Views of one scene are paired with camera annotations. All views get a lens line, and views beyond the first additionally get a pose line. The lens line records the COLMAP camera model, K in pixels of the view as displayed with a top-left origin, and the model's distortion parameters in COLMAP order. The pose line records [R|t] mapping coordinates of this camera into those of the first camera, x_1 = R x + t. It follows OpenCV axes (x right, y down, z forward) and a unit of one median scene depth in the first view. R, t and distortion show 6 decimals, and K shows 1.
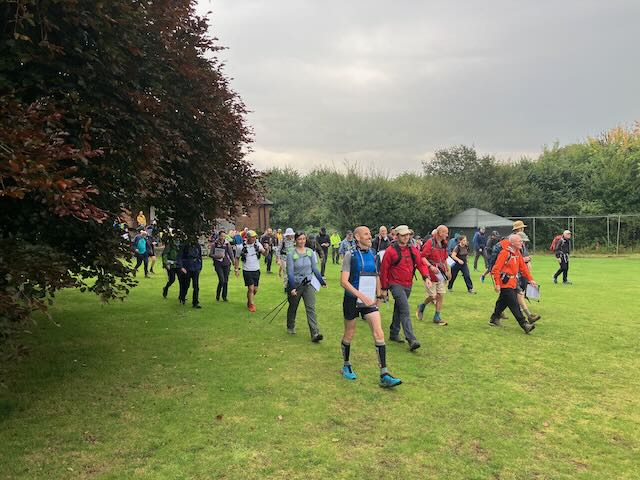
lens RADIAL K [[515.0, 0, 317.9], [0, 515.0, 233.0], [0, 0, 1]] dist [0.003409, -0.009003]
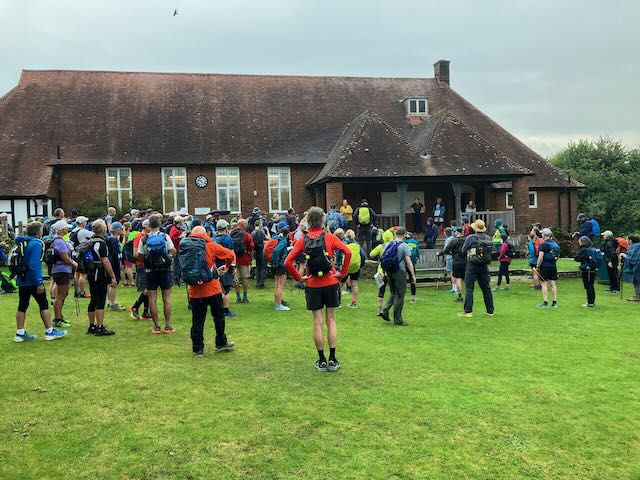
lens RADIAL K [[515.0, 0, 311.5], [0, 515.0, 236.0], [0, 0, 1]] dist [0.003409, -0.009003]
pose [[0.852327, 0.019546, -0.522644, -0.317684], [-0.015218, 0.999805, 0.012573, -0.016288], [0.522788, -0.002763, 0.852458, 2.349341]]
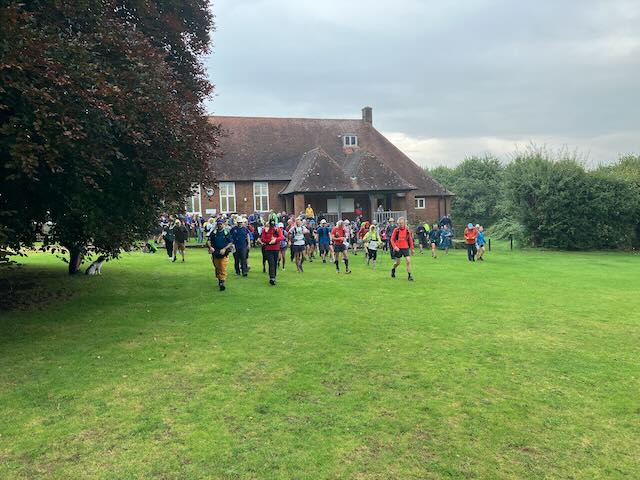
lens RADIAL K [[515.0, 0, 322.7], [0, 515.0, 227.0], [0, 0, 1]] dist [0.003409, -0.009003]
pose [[0.912203, 0.010267, -0.409611, 0.562988], [-0.009363, 0.999947, 0.004212, 0.000067], [0.409632, -0.000007, 0.912251, 0.320646]]
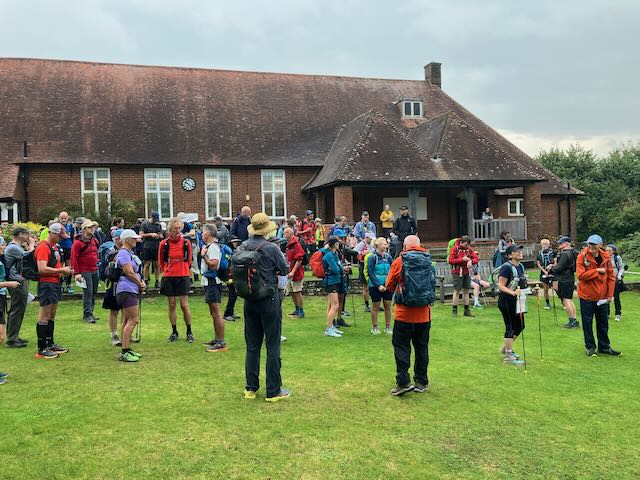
lens RADIAL K [[515.0, 0, 309.5], [0, 515.0, 235.7], [0, 0, 1]] dist [0.003409, -0.009003]
pose [[0.897236, 0.013814, -0.441334, -0.770612], [-0.016376, 0.999864, -0.001998, -0.021499], [0.441247, 0.009020, 0.897340, 2.437740]]
